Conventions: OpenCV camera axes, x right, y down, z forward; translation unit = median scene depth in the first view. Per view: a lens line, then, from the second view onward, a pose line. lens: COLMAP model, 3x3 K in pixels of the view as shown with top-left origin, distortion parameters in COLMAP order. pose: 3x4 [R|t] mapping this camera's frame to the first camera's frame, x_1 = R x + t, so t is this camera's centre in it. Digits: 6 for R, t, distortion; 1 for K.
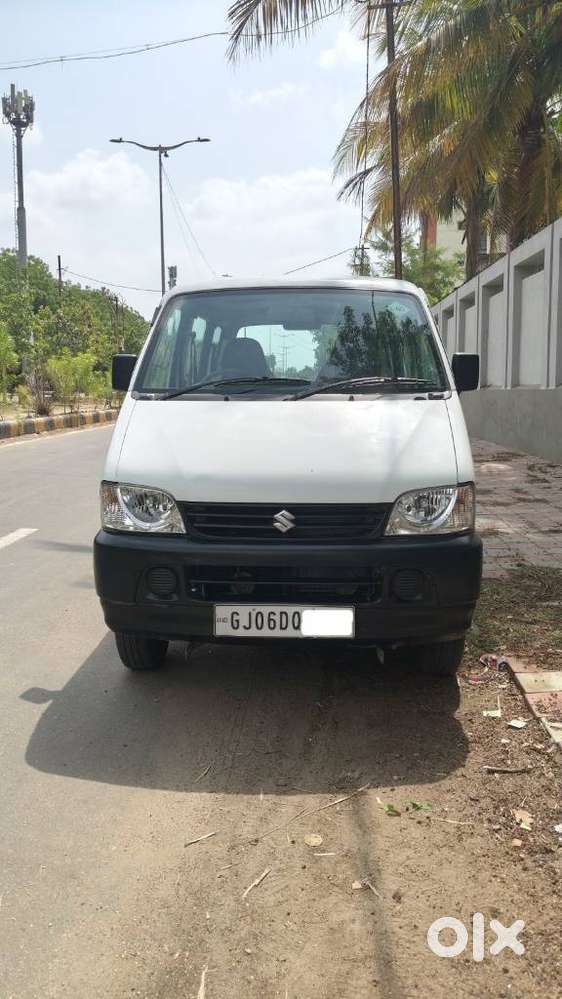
lens RADIAL K [[764.3, 0, 281.0], [0, 764.3, 499.5], [0, 0, 1]] dist [0.065088, -0.155761]
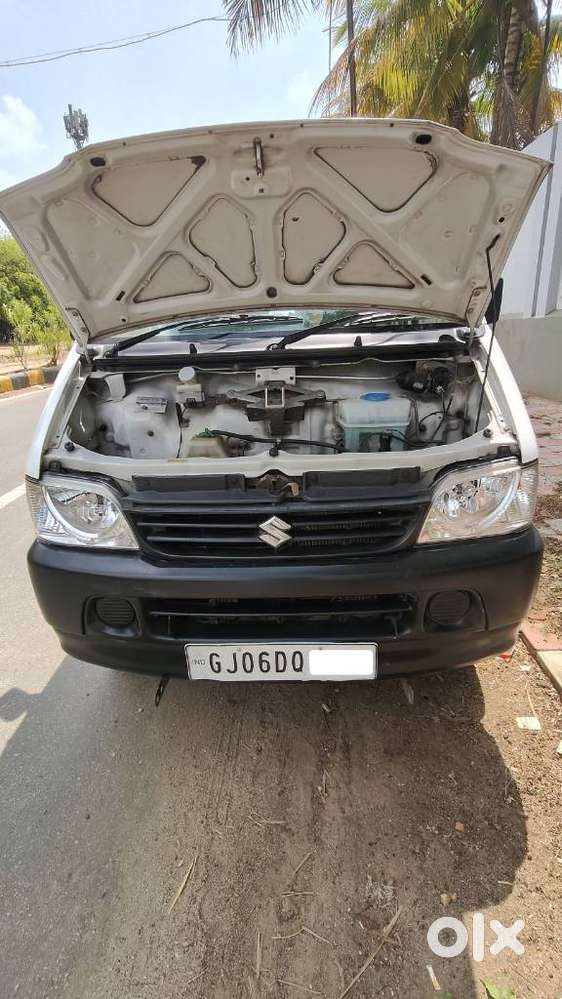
lens RADIAL K [[464.9, 0, 277.9], [0, 464.9, 515.5], [0, 0, 1]] dist [-0.010210, -0.000493]
pose [[0.999048, -0.042677, -0.009012, 0.011166], [0.043599, 0.970828, 0.235779, -0.085087], [-0.001313, -0.235948, 0.971765, 0.594595]]
